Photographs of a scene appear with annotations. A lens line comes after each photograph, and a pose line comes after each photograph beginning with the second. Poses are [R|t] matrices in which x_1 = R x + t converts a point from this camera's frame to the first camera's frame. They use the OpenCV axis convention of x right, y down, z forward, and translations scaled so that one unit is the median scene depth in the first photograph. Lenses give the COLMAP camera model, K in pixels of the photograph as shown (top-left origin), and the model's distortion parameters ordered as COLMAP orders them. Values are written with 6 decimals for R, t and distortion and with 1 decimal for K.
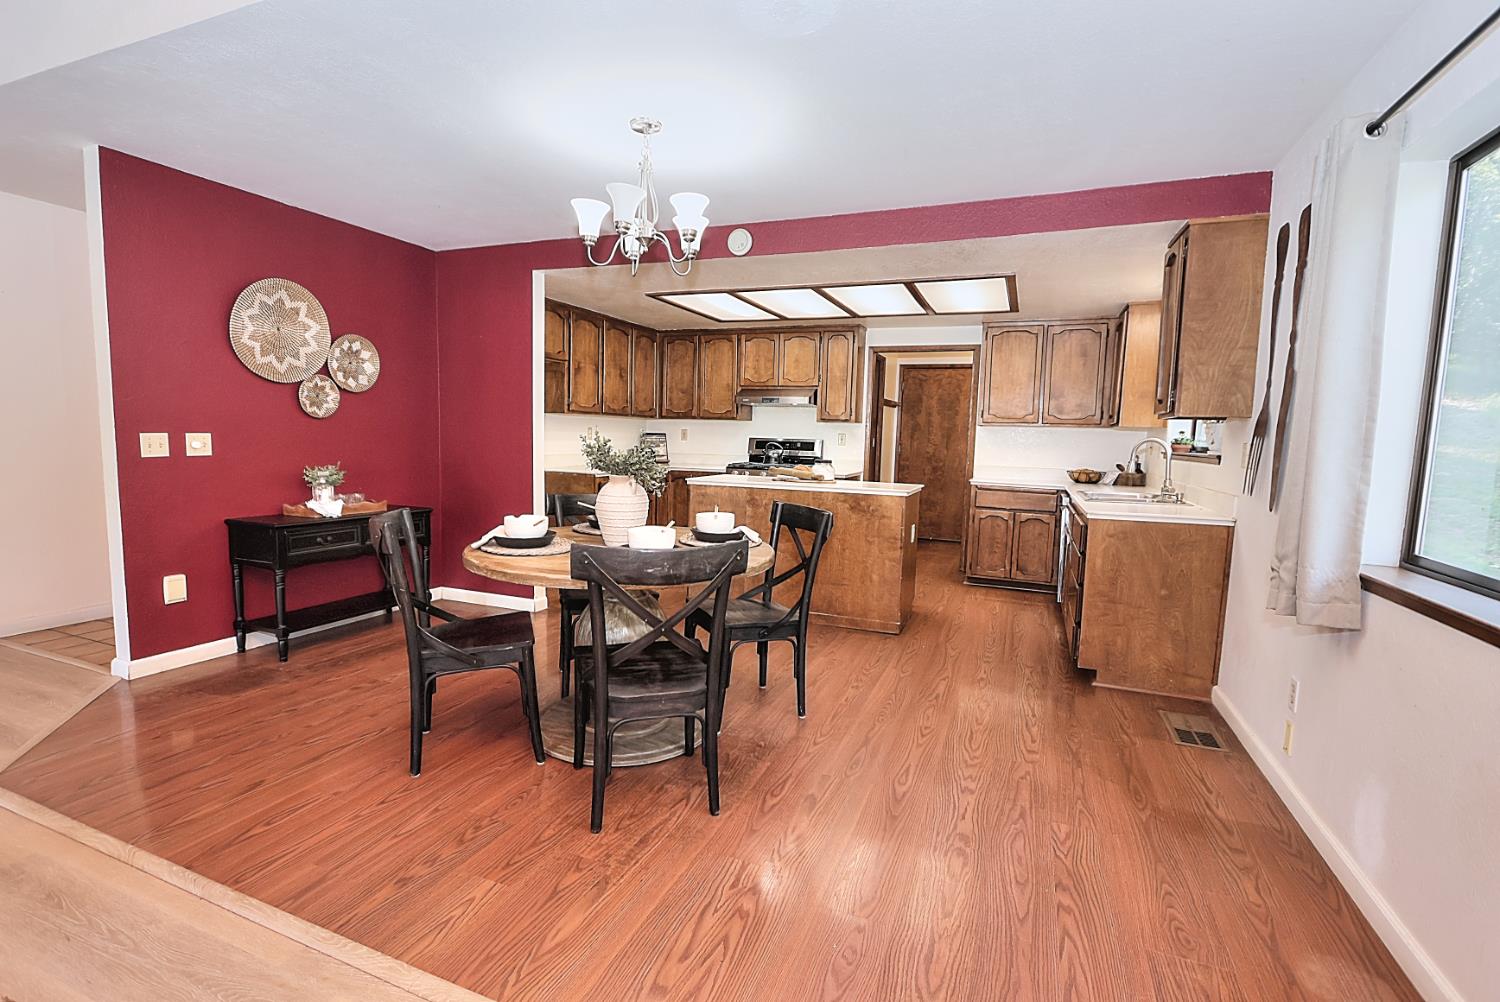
lens RADIAL K [[692.4, 0, 746.8], [0, 692.4, 503.6], [0, 0, 1]] dist [-0.015500, 0.001560]
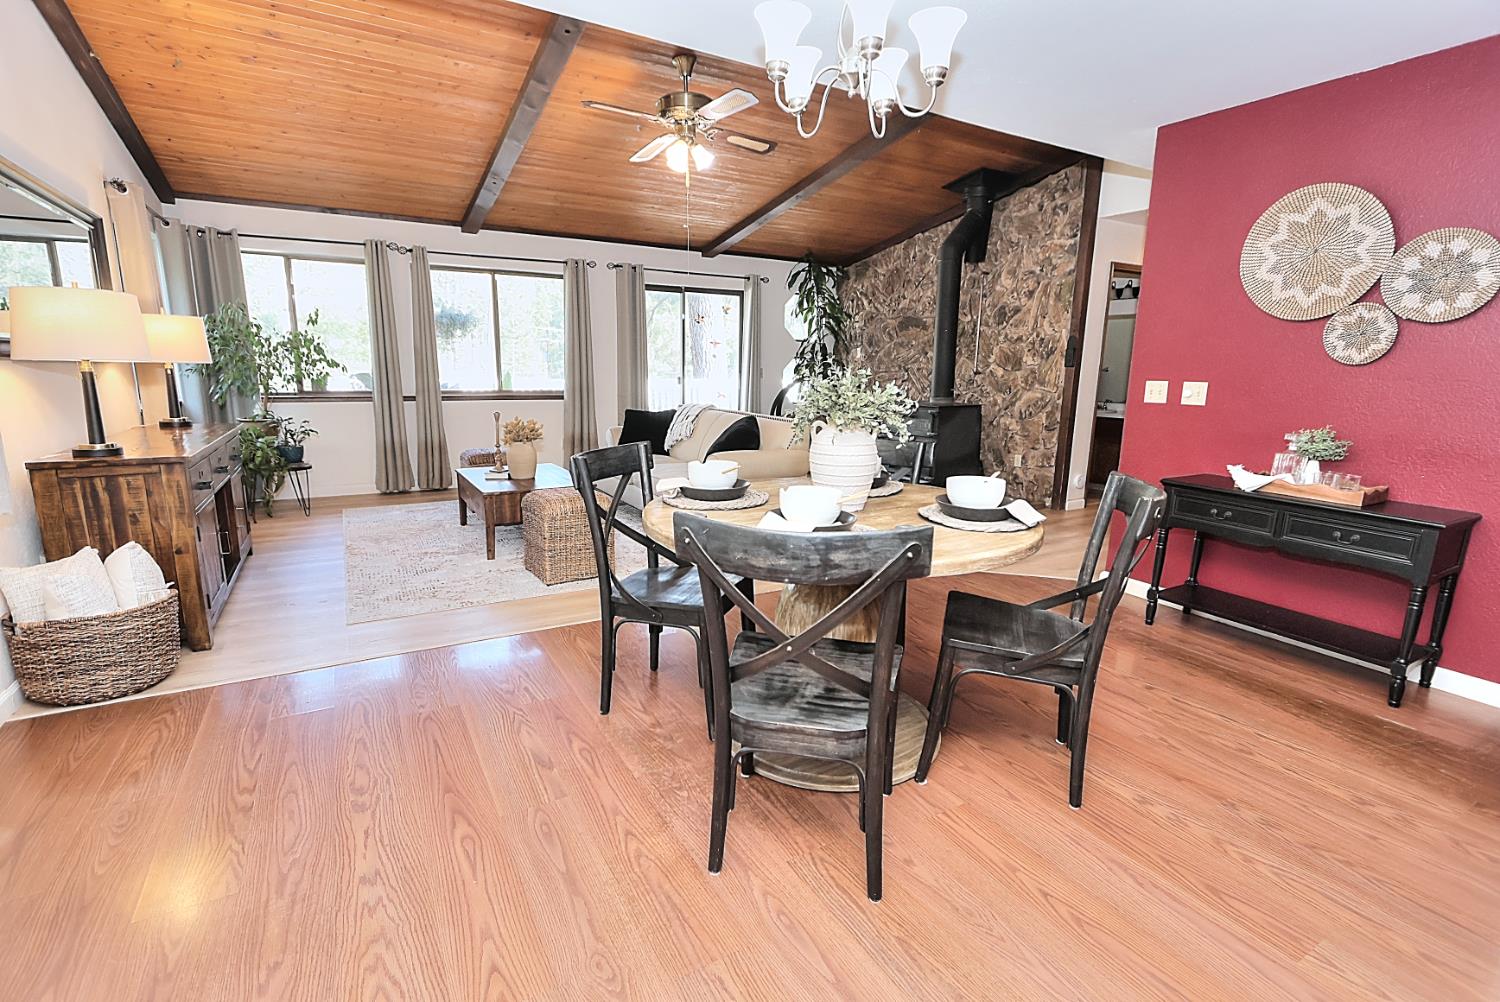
lens RADIAL K [[693.8, 0, 747.1], [0, 693.8, 508.0], [0, 0, 1]] dist [-0.014995, 0.000761]
pose [[-0.612438, 0.125071, -0.780562, 0.284373], [-0.114015, 0.963106, 0.243778, -0.068217], [0.782254, 0.238294, -0.575582, 0.788055]]
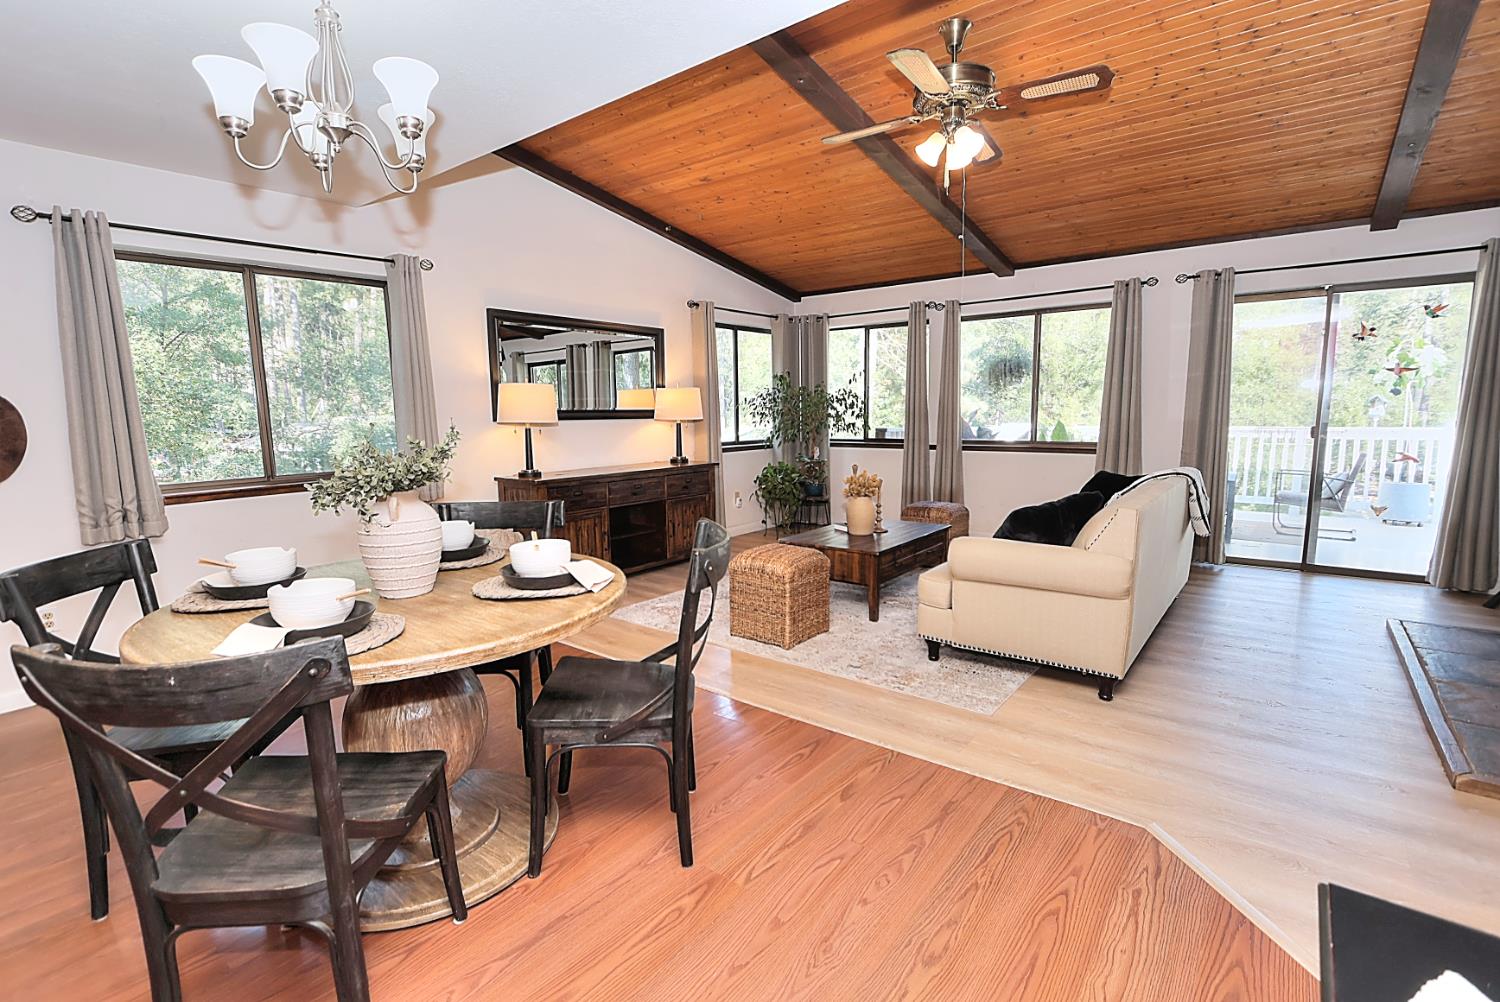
lens RADIAL K [[692.4, 0, 746.8], [0, 692.4, 503.6], [0, 0, 1]] dist [-0.015500, 0.001560]
pose [[-0.959247, -0.046511, 0.278716, -0.399091], [0.023077, 0.970171, 0.241320, -0.104868], [-0.281626, 0.237917, -0.929560, 0.874227]]
